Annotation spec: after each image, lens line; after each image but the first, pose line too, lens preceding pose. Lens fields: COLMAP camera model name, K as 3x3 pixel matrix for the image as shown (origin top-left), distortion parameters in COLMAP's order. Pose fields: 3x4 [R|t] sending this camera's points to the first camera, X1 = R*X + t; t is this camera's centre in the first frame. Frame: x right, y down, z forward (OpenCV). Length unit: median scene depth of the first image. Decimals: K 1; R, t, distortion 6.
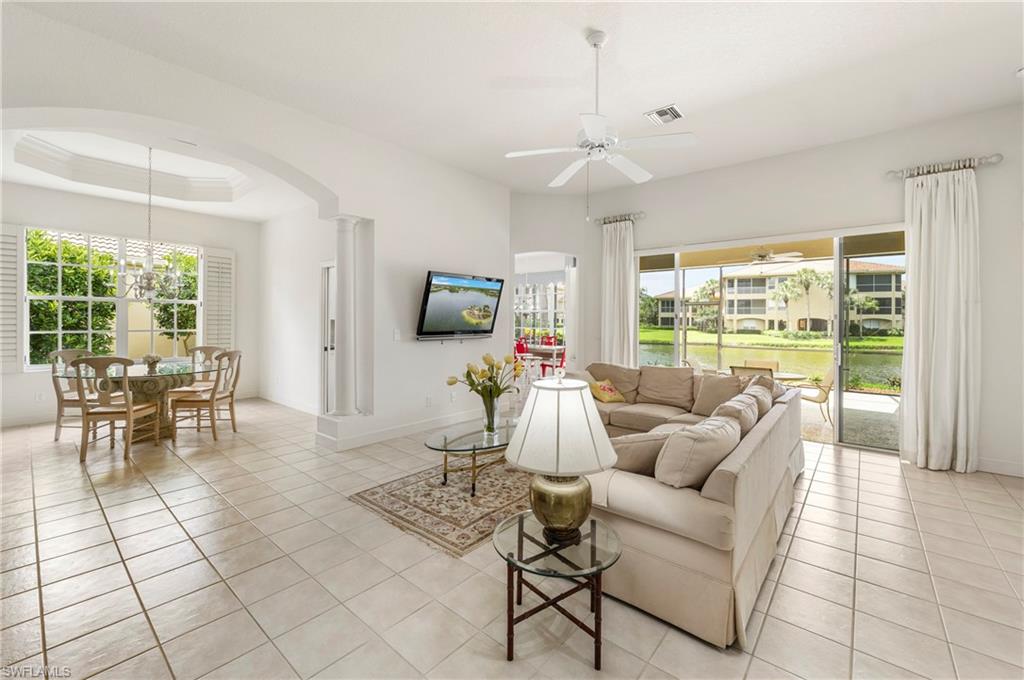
lens RADIAL K [[422.6, 0, 516.2], [0, 422.6, 314.6], [0, 0, 1]] dist [-0.008431, 0.000128]
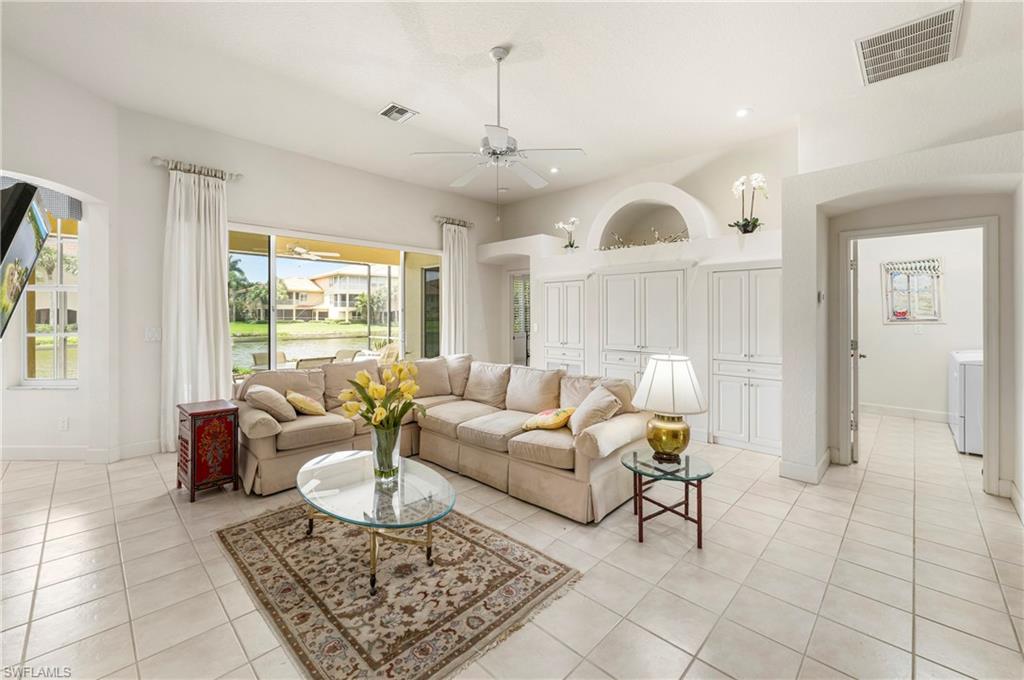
lens RADIAL K [[413.7, 0, 511.8], [0, 413.7, 310.1], [0, 0, 1]] dist [-0.002932, -0.000144]
pose [[0.074589, -0.000223, 0.997214, -0.793478], [-0.012918, 0.999916, 0.001190, -0.001691], [-0.997131, -0.012970, 0.074580, 0.822300]]
